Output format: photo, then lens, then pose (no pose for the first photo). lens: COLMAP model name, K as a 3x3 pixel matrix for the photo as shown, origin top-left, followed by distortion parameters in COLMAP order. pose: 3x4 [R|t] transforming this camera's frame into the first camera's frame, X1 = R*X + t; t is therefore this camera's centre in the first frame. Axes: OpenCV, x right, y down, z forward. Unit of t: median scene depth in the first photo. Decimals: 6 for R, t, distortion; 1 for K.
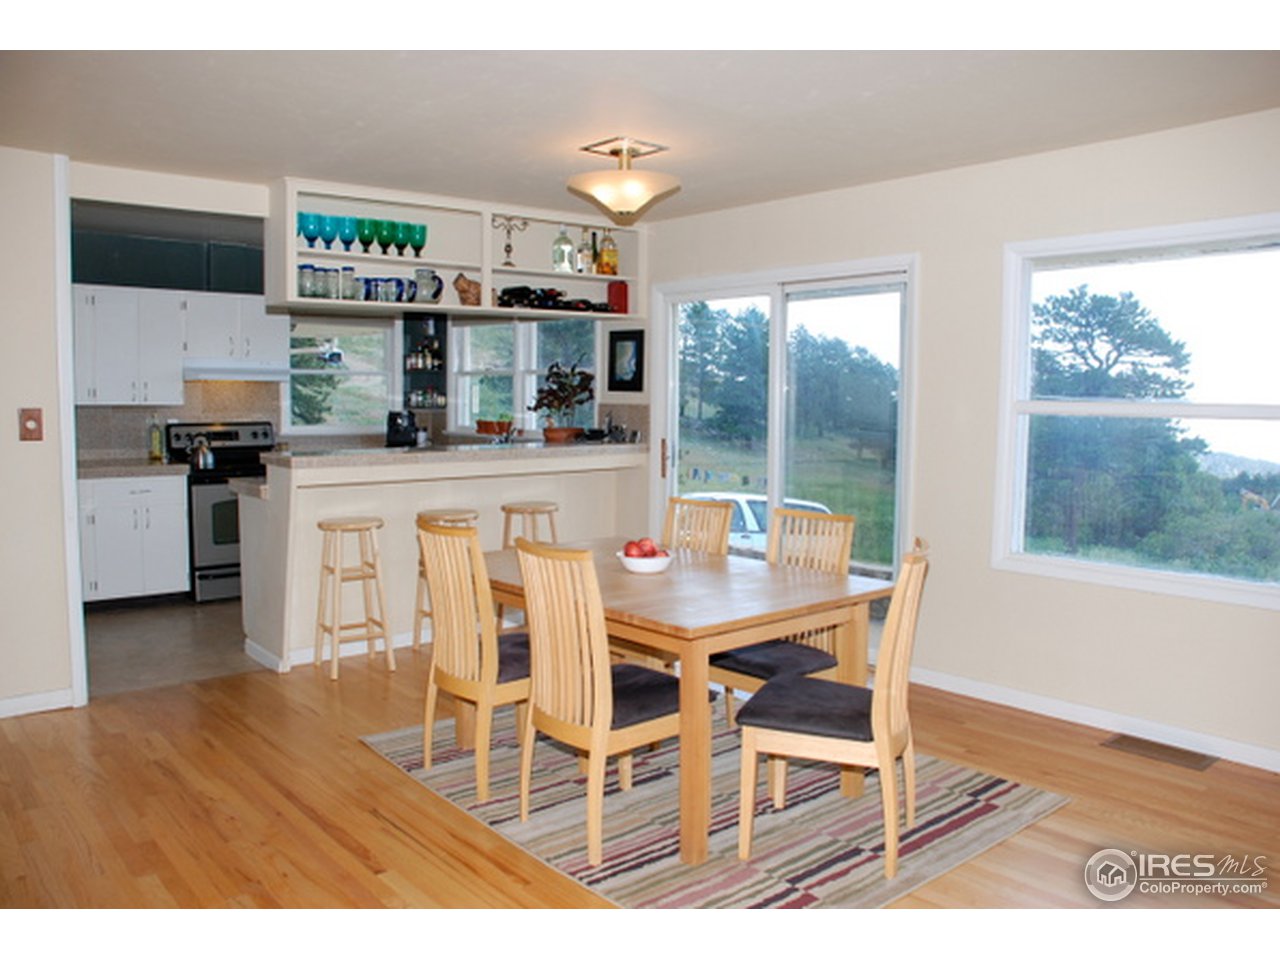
lens RADIAL K [[1015.7, 0, 640.0], [0, 1015.7, 480.0], [0, 0, 1]] dist [-0.086548, 0.003434]
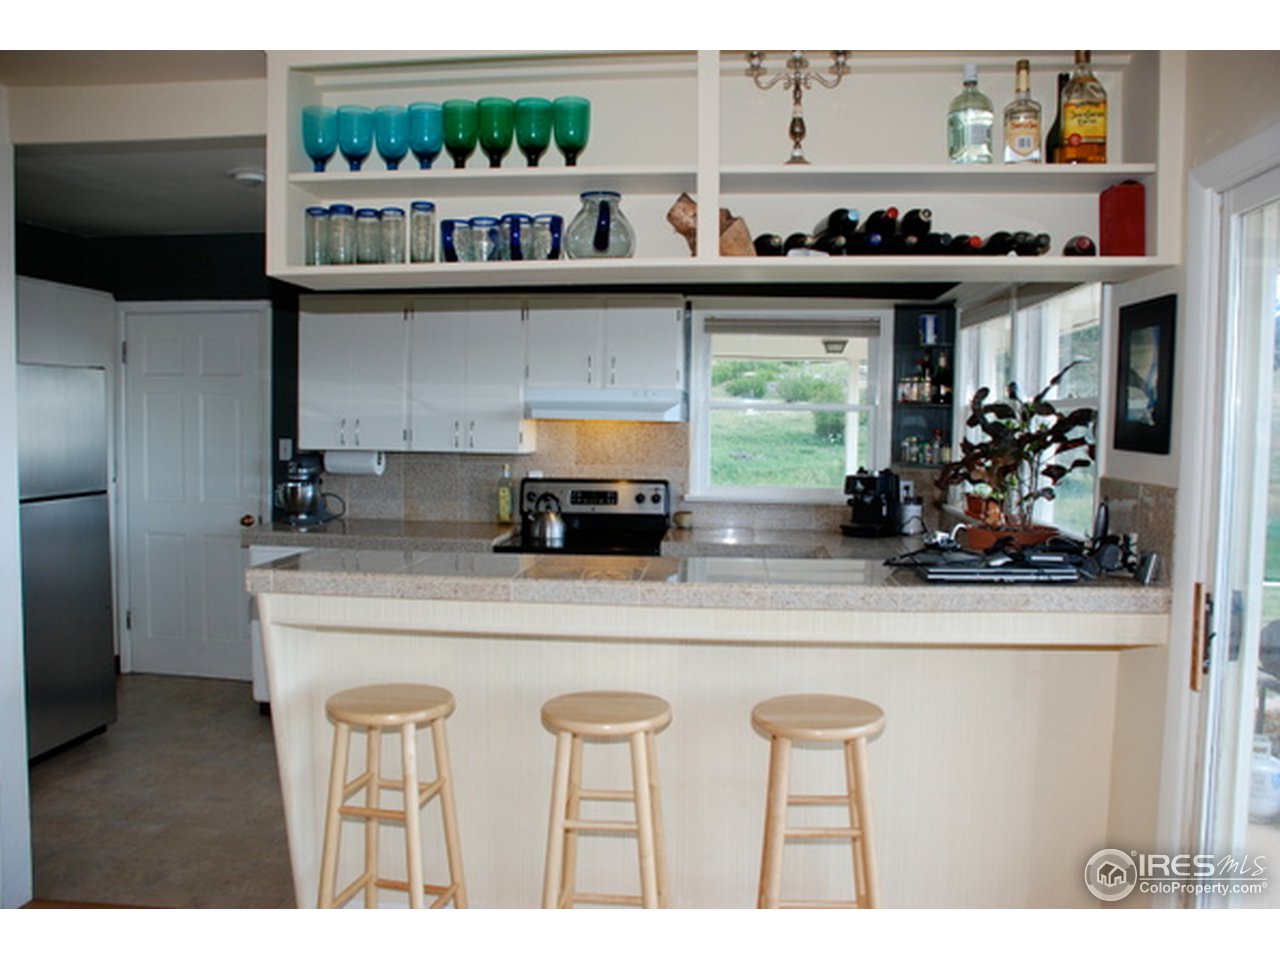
lens RADIAL K [[1015.7, 0, 640.0], [0, 1015.7, 480.0], [0, 0, 1]] dist [-0.086548, 0.003434]
pose [[0.705912, 0.041593, -0.707078, 0.109306], [-0.066829, 0.997732, -0.008028, -0.051991], [0.705140, 0.052920, 0.707090, 0.505874]]
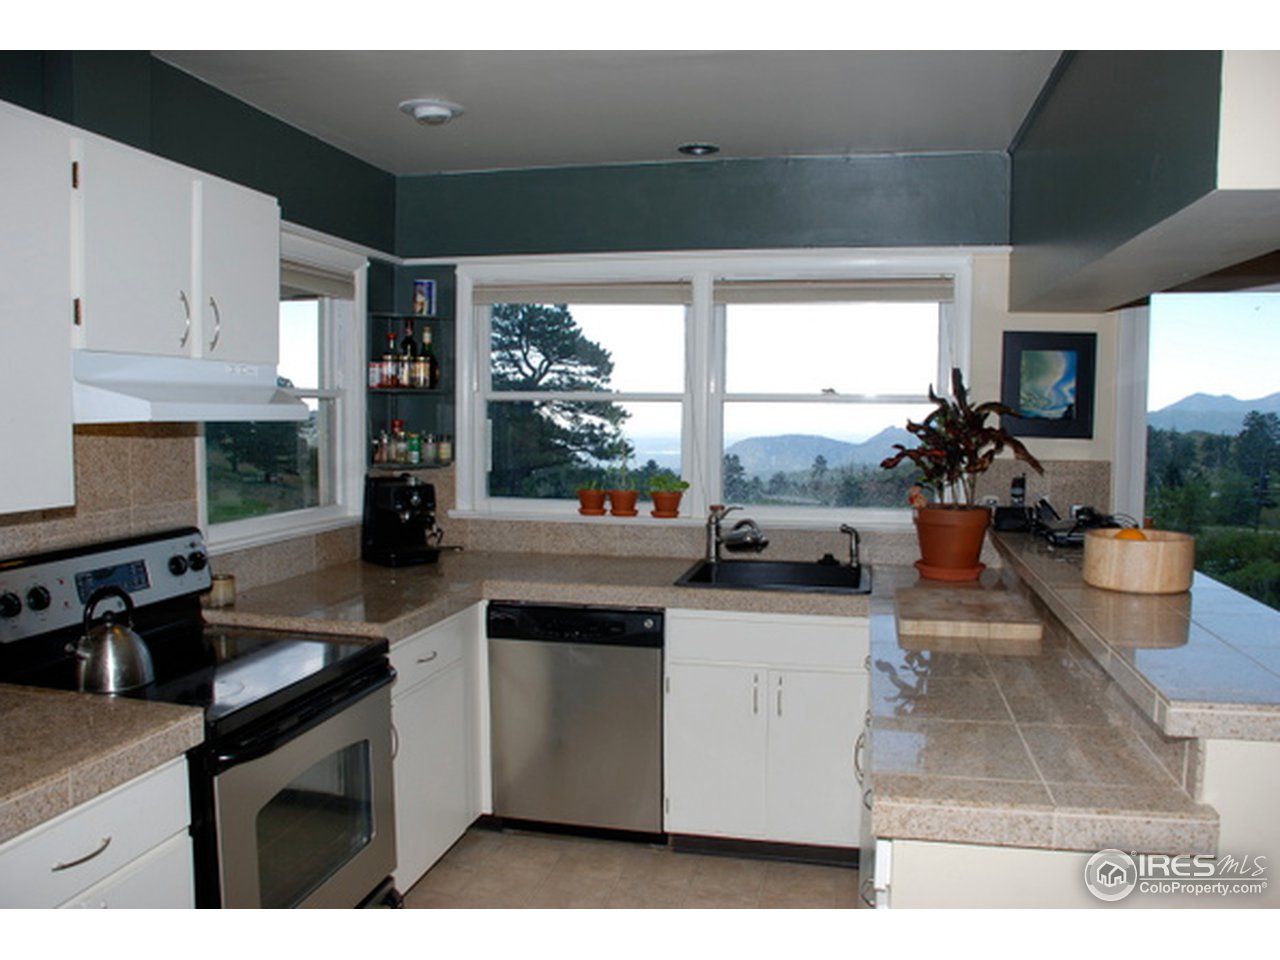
lens RADIAL K [[1015.7, 0, 640.0], [0, 1015.7, 480.0], [0, 0, 1]] dist [-0.086548, 0.003434]
pose [[0.800304, -0.046576, 0.597783, -0.465498], [0.050060, 0.998688, 0.010792, -0.071874], [-0.597502, 0.021288, 0.801585, 0.606467]]
